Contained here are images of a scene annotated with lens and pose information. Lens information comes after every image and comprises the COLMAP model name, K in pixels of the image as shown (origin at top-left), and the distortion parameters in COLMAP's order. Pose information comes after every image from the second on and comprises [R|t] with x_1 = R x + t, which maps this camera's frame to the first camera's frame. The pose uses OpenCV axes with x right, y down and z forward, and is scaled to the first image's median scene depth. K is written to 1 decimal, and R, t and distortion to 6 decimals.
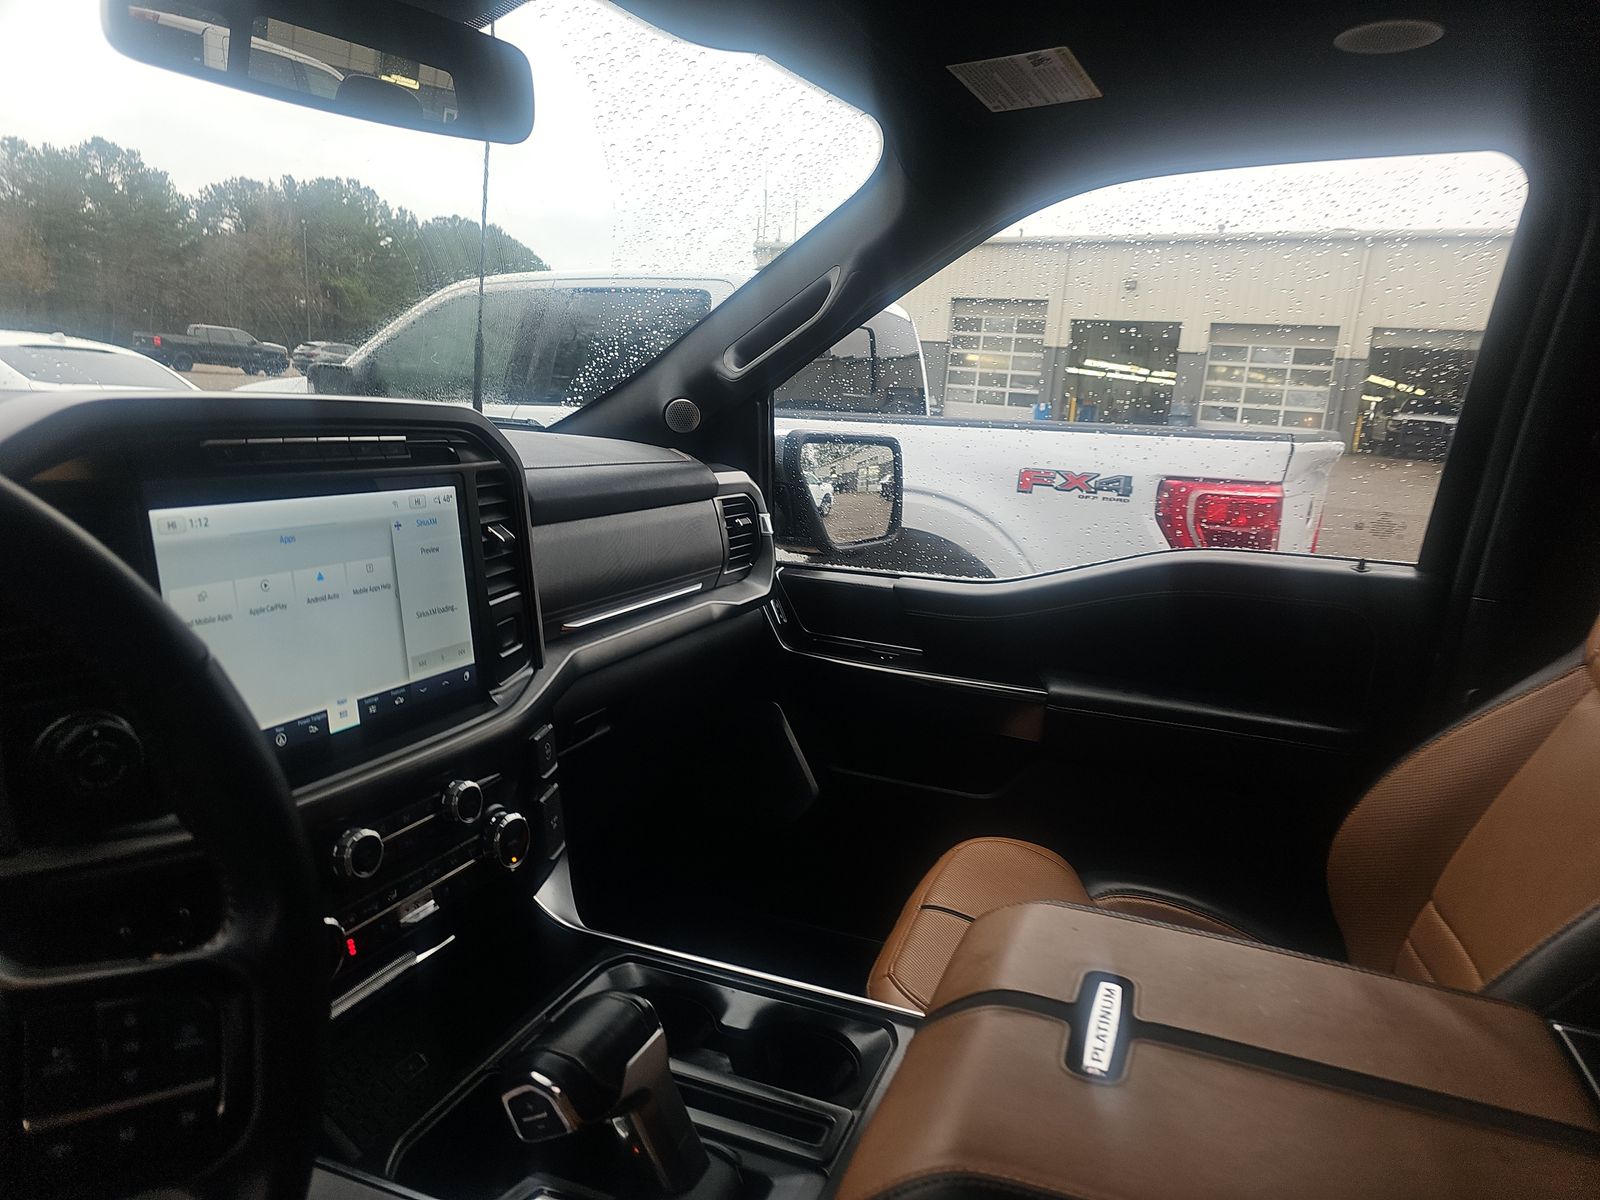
lens RADIAL K [[1072.4, 0, 791.7], [0, 1072.4, 601.5], [0, 0, 1]] dist [0.029652, -0.036039]
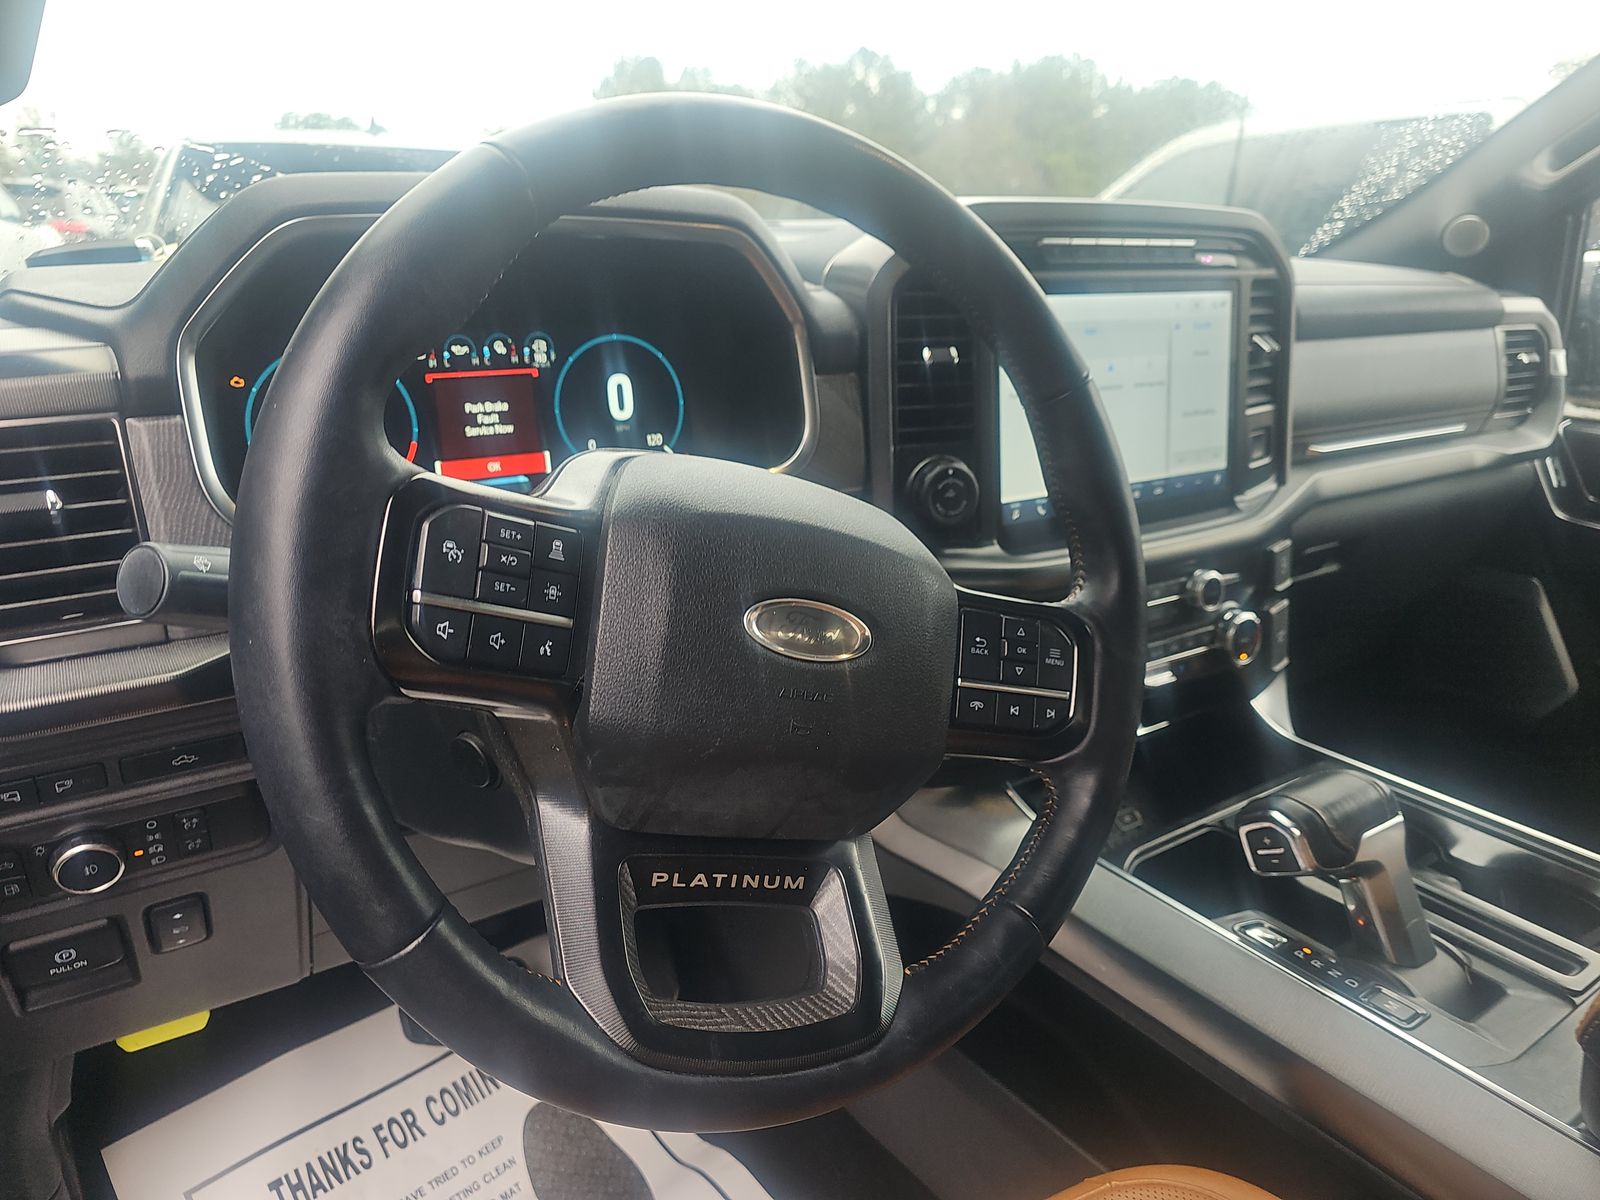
lens RADIAL K [[1072.4, 0, 791.7], [0, 1072.4, 601.5], [0, 0, 1]] dist [0.029652, -0.036039]
pose [[0.821468, 0.127566, -0.555803, -0.037936], [-0.066817, 0.989476, 0.128346, 0.073650], [0.566326, -0.068295, 0.821347, -0.107791]]
